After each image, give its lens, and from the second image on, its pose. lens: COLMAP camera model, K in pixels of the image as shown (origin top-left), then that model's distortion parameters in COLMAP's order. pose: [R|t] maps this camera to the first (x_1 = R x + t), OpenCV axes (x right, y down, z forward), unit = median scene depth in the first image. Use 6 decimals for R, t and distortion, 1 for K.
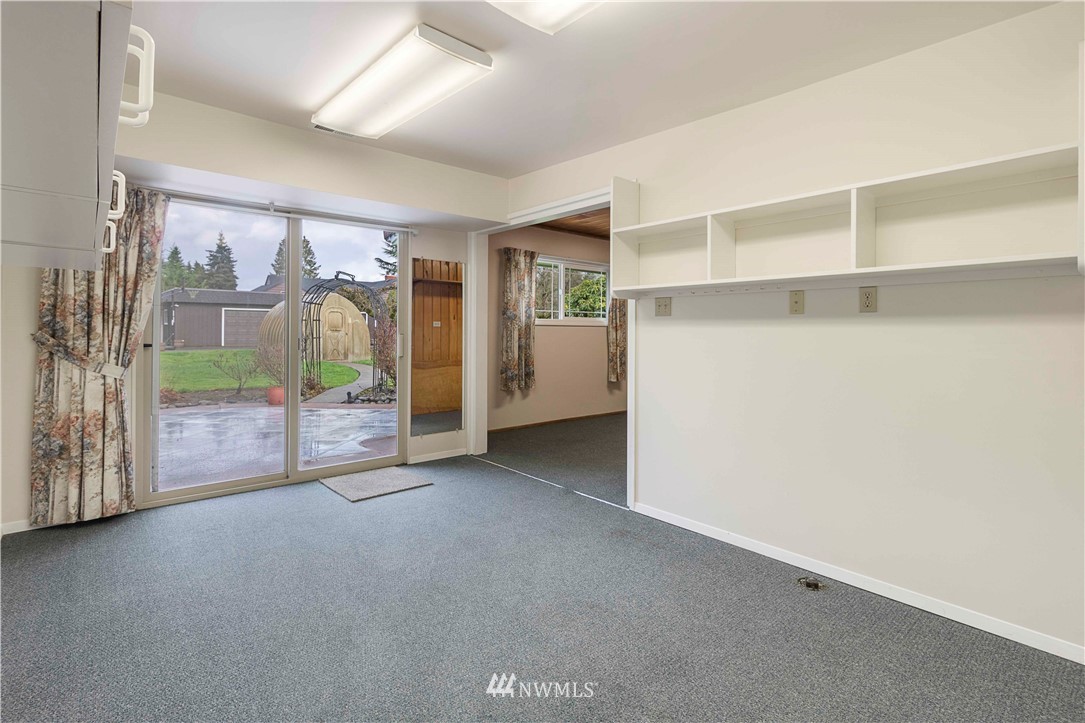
lens RADIAL K [[512.4, 0, 543.4], [0, 512.4, 327.5], [0, 0, 1]] dist [-0.001035, -0.000233]
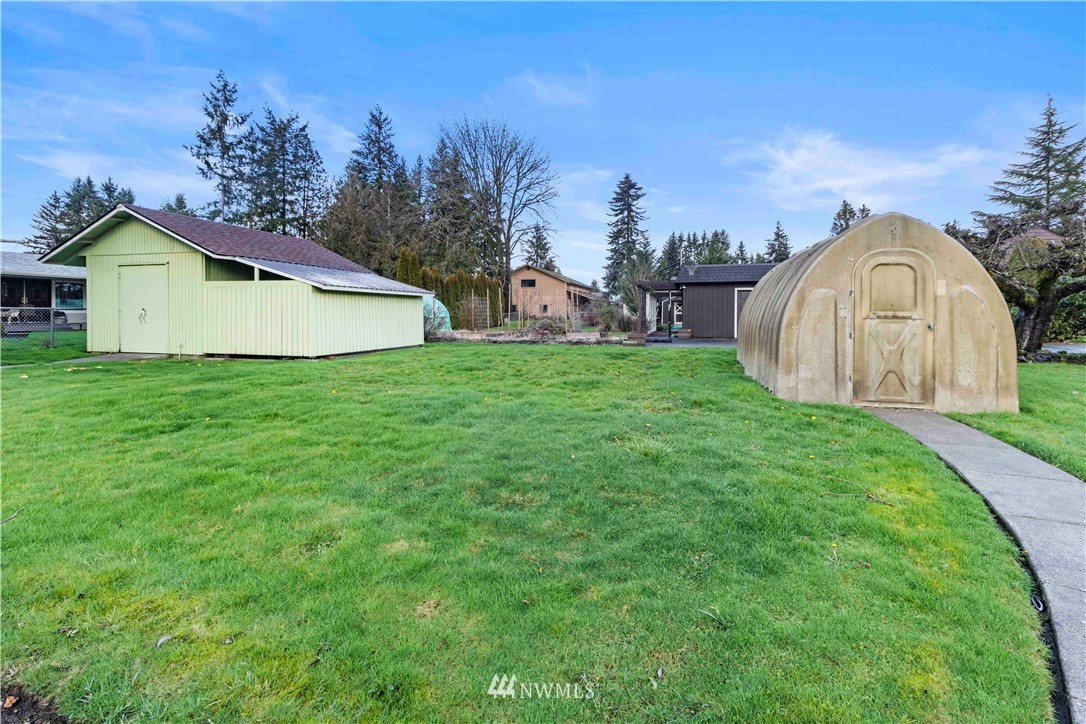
lens RADIAL K [[508.2, 0, 545.1], [0, 508.2, 318.8], [0, 0, 1]] dist [-0.000673, -0.000249]
pose [[0.535663, 0.003579, -0.844424, -0.061714], [0.003269, 0.999975, 0.006312, 0.000864], [0.844425, -0.006141, 0.535638, 0.157636]]
